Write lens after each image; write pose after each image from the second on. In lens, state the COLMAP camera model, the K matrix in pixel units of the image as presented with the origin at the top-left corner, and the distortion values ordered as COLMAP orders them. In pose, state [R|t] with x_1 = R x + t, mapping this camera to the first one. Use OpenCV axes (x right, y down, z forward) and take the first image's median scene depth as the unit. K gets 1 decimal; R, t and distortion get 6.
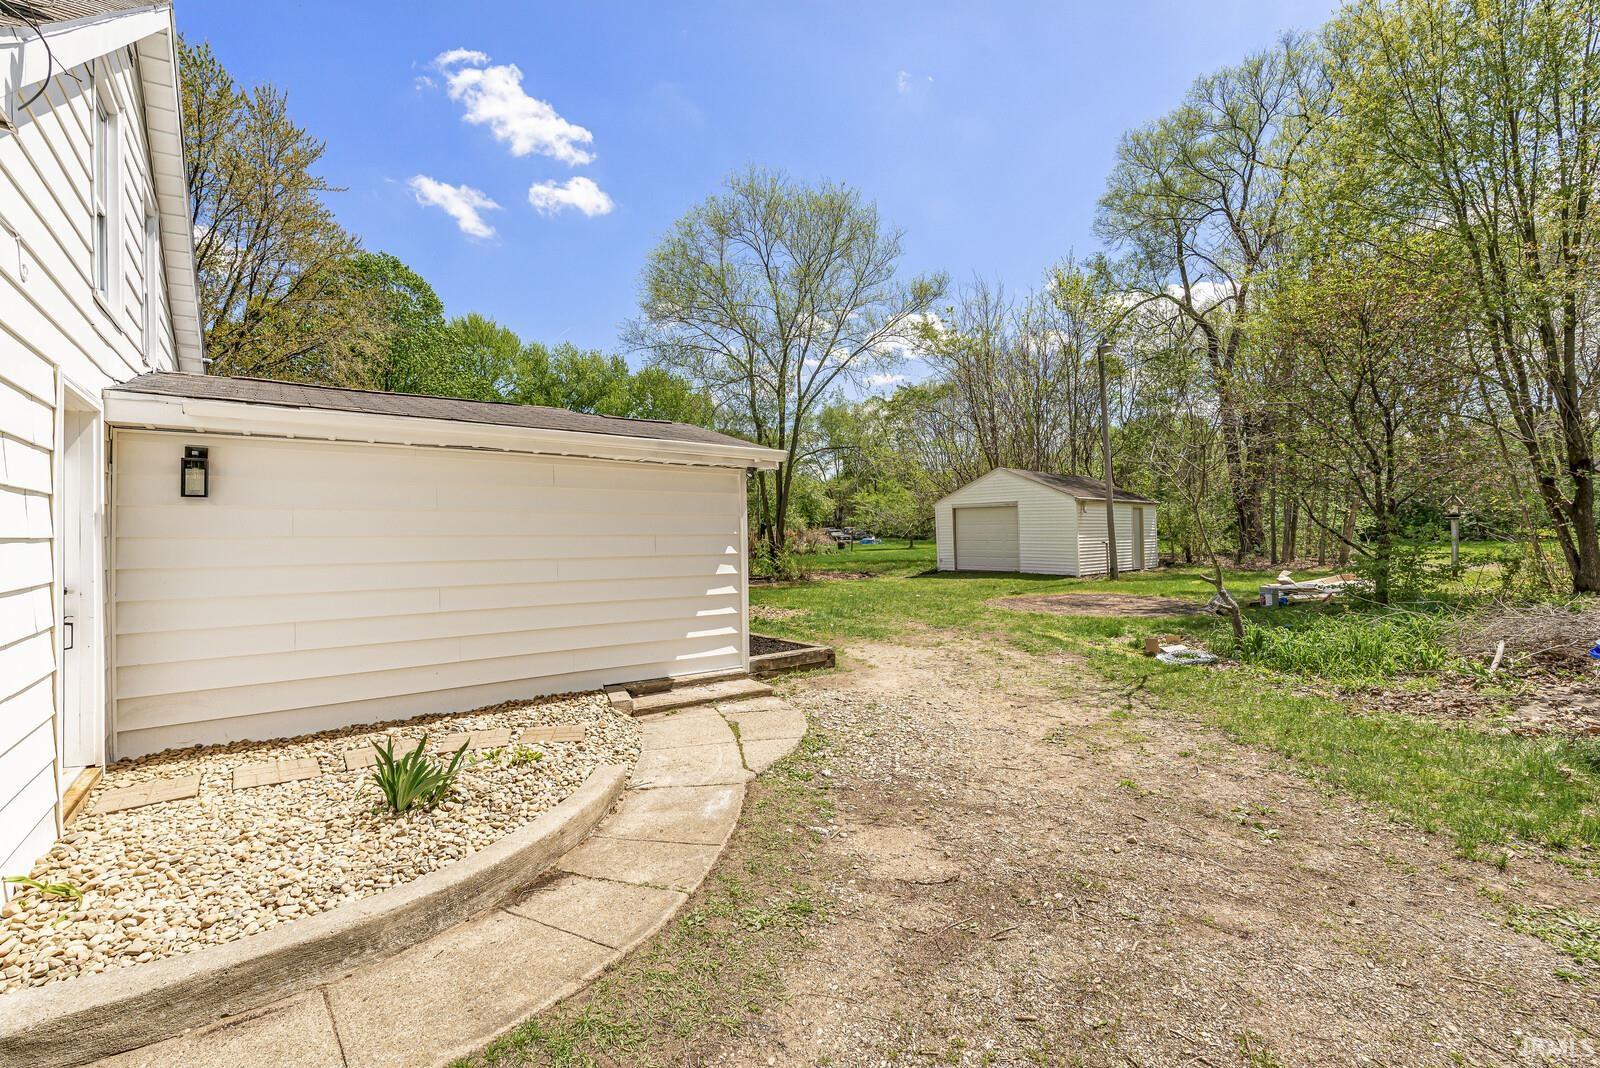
lens RADIAL K [[675.7, 0, 800.0], [0, 675.7, 534.0], [0, 0, 1]] dist [-0.000795, -0.000048]
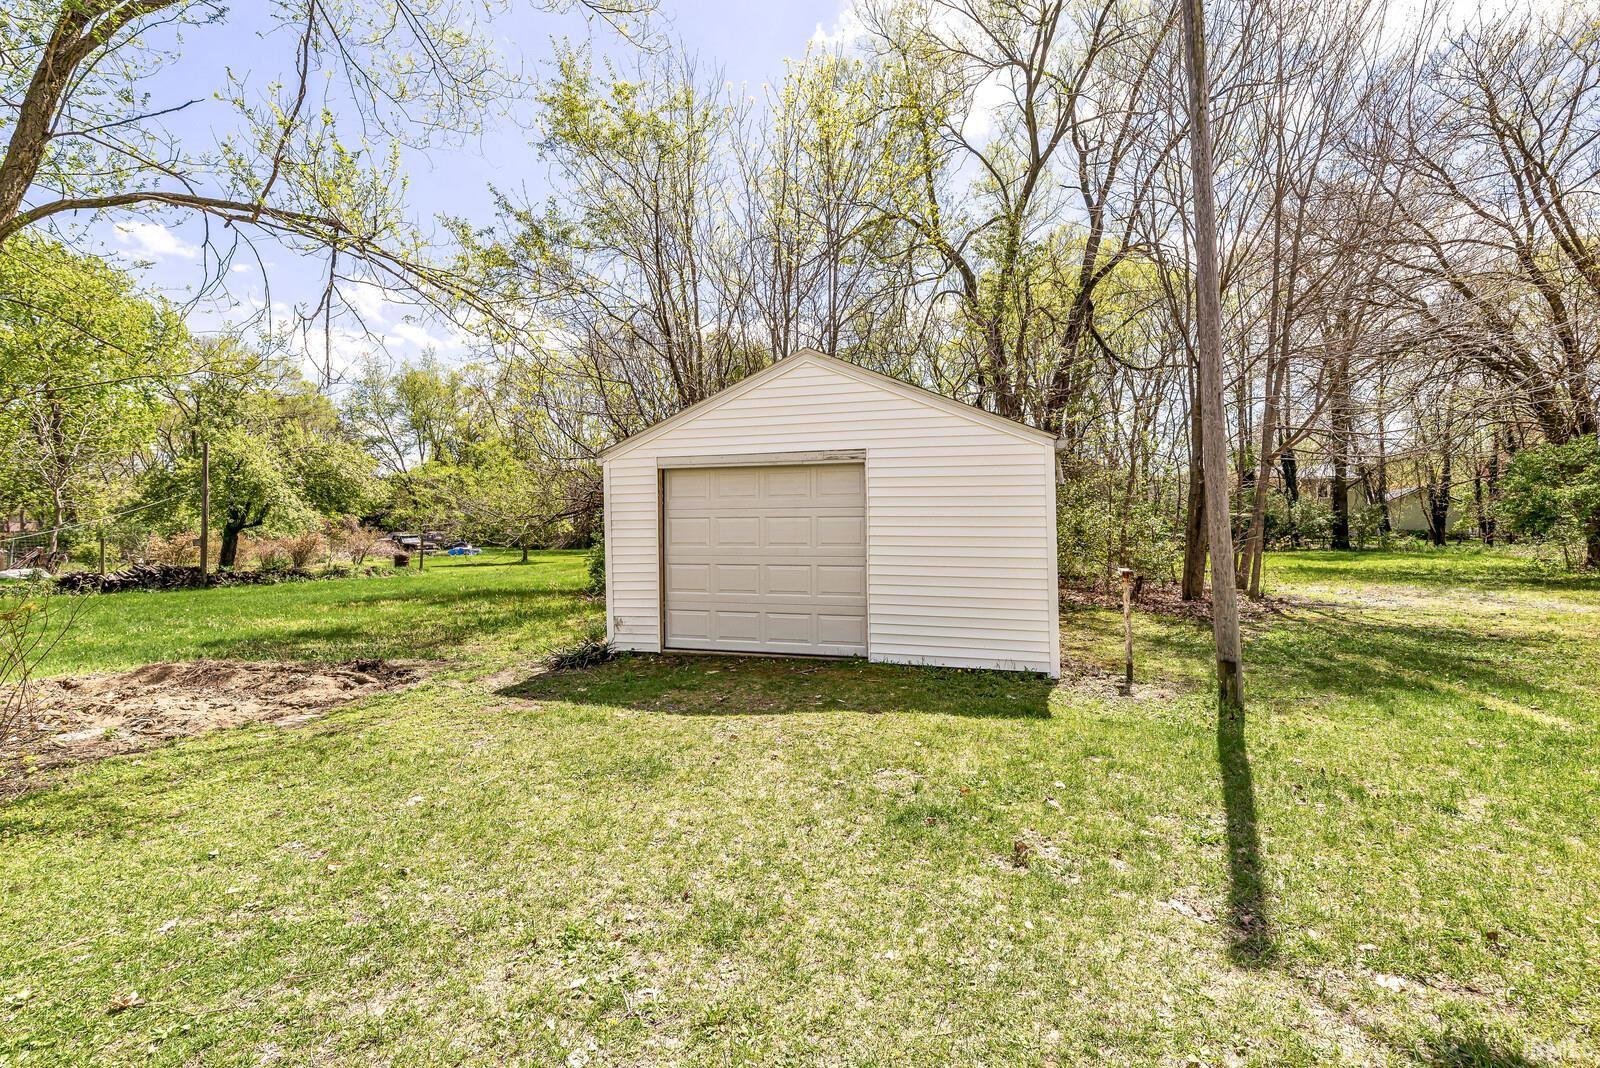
lens RADIAL K [[675.7, 0, 800.0], [0, 675.7, 534.0], [0, 0, 1]] dist [-0.000795, -0.000048]
pose [[0.852699, 0.025951, 0.521757, 0.090352], [-0.017724, 0.999628, -0.020752, 0.000932], [-0.522102, 0.008448, 0.852841, 0.551429]]
